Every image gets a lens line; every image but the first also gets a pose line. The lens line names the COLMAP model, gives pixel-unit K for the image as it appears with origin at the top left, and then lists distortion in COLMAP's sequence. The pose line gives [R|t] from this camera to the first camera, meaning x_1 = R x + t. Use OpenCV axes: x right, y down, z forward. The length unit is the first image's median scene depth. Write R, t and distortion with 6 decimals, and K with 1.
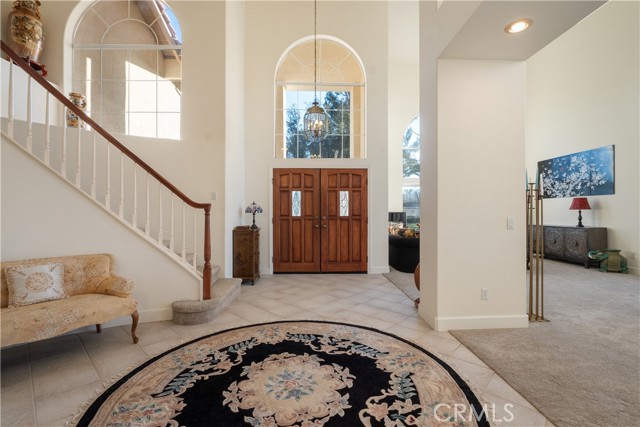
lens RADIAL K [[289.9, 0, 322.7], [0, 289.9, 213.8], [0, 0, 1]] dist [-0.011123, 0.000396]
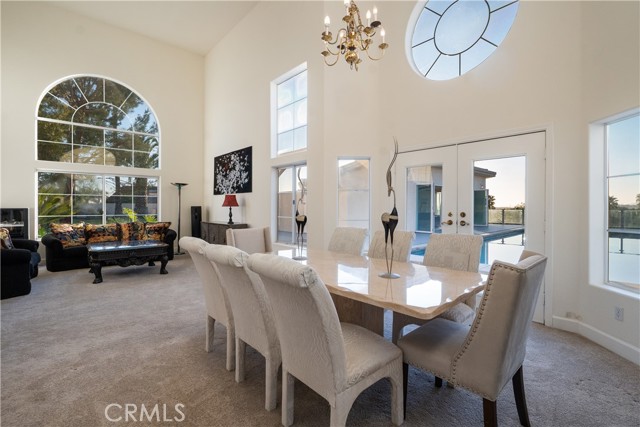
lens RADIAL K [[289.9, 0, 324.1], [0, 289.9, 210.5], [0, 0, 1]] dist [-0.011123, 0.000396]
pose [[0.756047, -0.003907, 0.654506, 0.534078], [-0.002193, 0.999961, 0.008503, -0.011225], [-0.654514, -0.007864, 0.756009, 0.005665]]
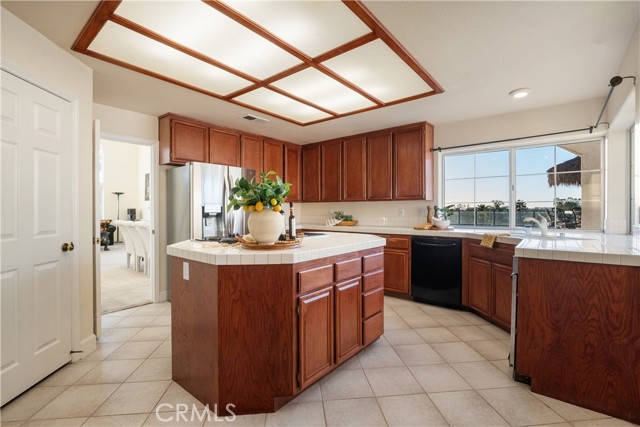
lens RADIAL K [[289.9, 0, 325.9], [0, 289.9, 213.6], [0, 0, 1]] dist [-0.011123, 0.000396]
pose [[0.651922, -0.006147, 0.758261, 0.362708], [0.003646, 0.999981, 0.004972, 0.008189], [-0.758277, -0.000477, 0.651932, -0.788057]]
